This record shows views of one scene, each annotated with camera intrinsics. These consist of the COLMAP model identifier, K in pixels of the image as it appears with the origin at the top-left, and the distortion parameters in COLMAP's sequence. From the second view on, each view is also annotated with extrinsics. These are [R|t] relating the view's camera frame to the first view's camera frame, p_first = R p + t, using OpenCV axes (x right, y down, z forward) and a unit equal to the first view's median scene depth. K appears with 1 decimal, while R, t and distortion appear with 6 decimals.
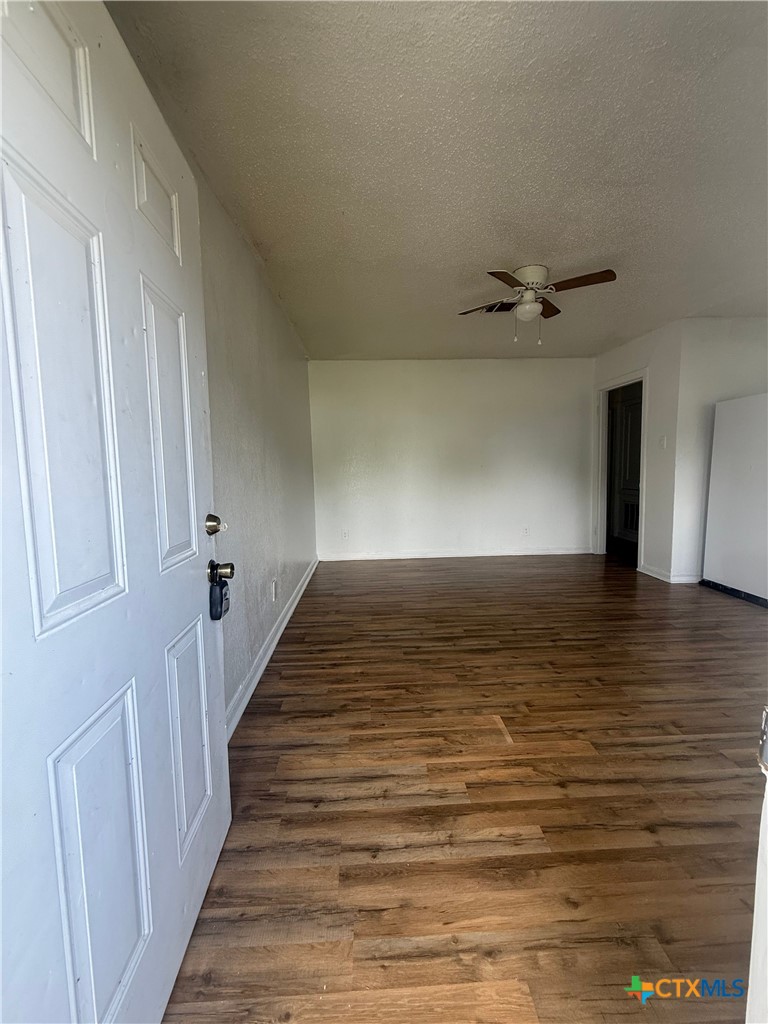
lens RADIAL K [[413.9, 0, 374.0], [0, 413.9, 505.5], [0, 0, 1]] dist [-0.003082, 0.001118]
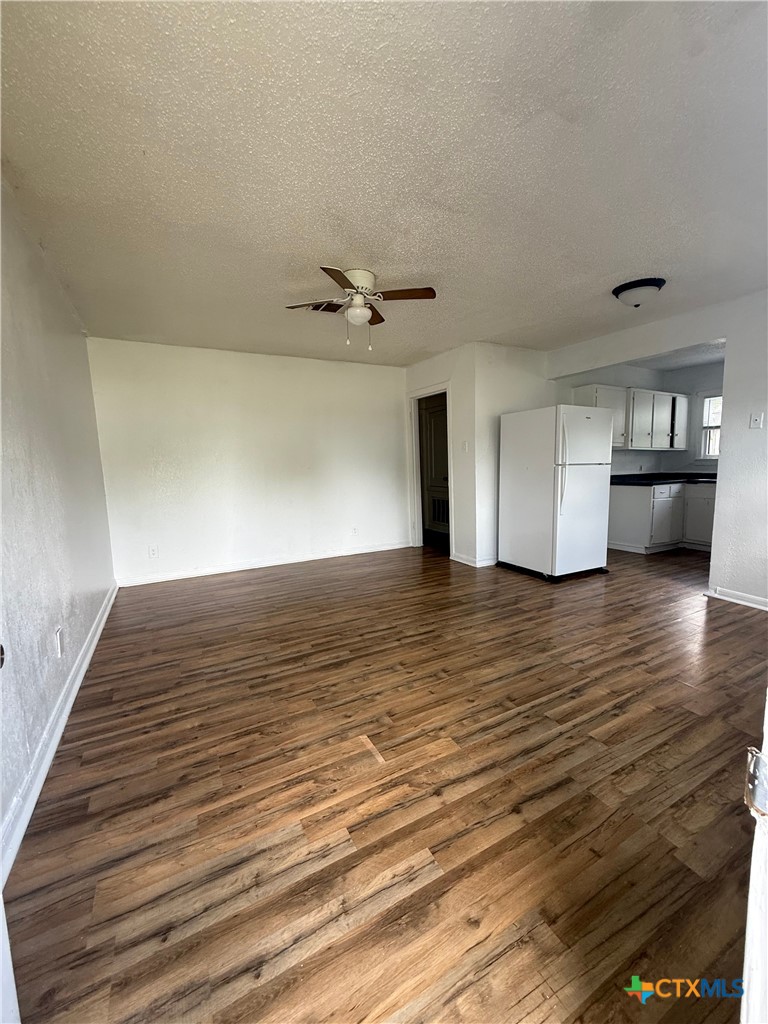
lens RADIAL K [[413.9, 0, 380.9], [0, 413.9, 505.6], [0, 0, 1]] dist [-0.003082, 0.001118]
pose [[0.895286, -0.052648, 0.442370, -0.050302], [0.049859, 0.998595, 0.017939, -0.031184], [-0.442693, 0.005995, 0.896653, 0.098183]]
